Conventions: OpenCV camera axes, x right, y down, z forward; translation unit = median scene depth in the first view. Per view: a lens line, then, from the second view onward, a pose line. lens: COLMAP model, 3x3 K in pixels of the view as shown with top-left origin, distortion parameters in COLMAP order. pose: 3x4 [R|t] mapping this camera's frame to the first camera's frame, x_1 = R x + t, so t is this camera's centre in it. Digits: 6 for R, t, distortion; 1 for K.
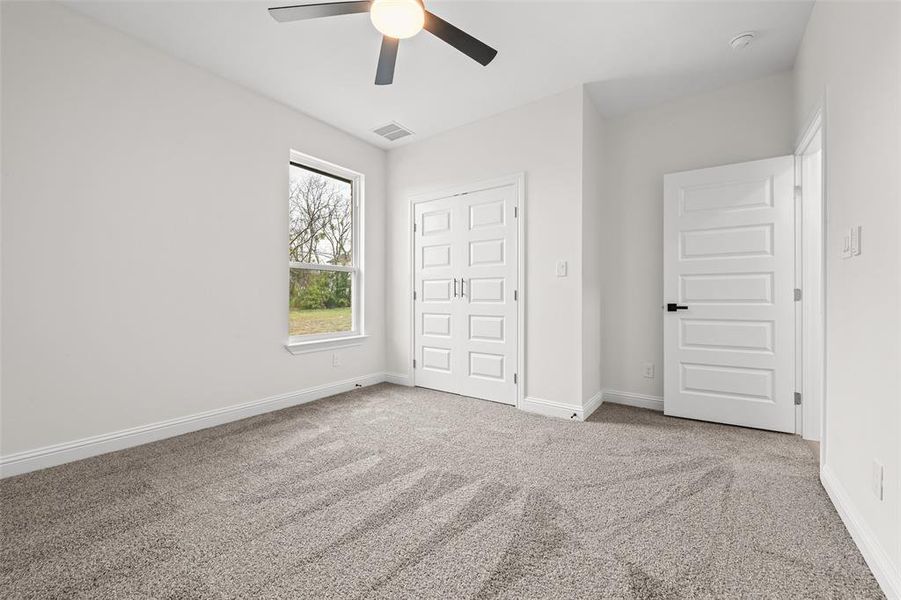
lens RADIAL K [[367.5, 0, 452.4], [0, 367.5, 303.0], [0, 0, 1]] dist [0.001256, 0.000088]
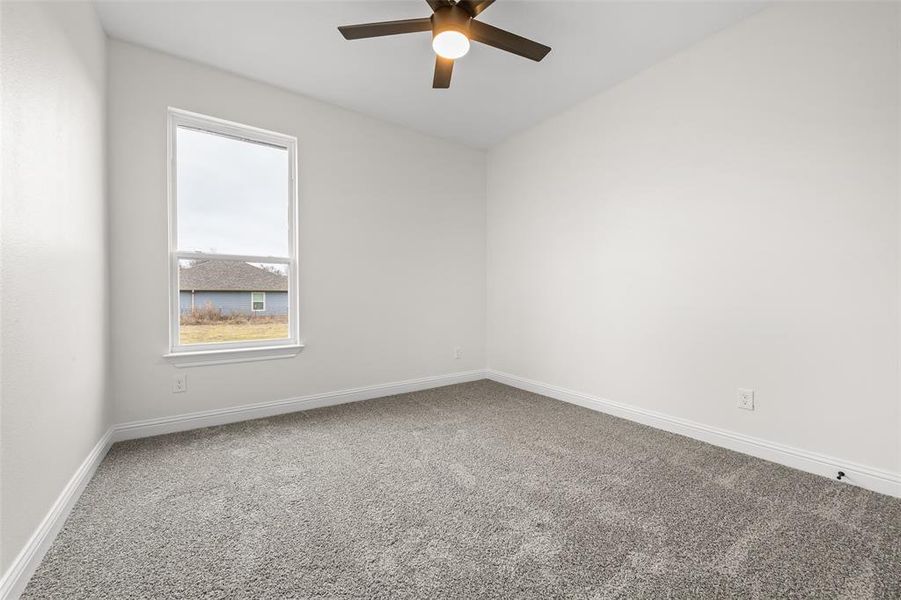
lens RADIAL K [[367.5, 0, 449.8], [0, 367.5, 302.6], [0, 0, 1]] dist [0.001256, 0.000088]
pose [[0.957280, 0.003790, -0.289136, 0.298364], [-0.001742, 0.999972, 0.007340, -0.005857], [0.289156, -0.006523, 0.957260, 0.347290]]
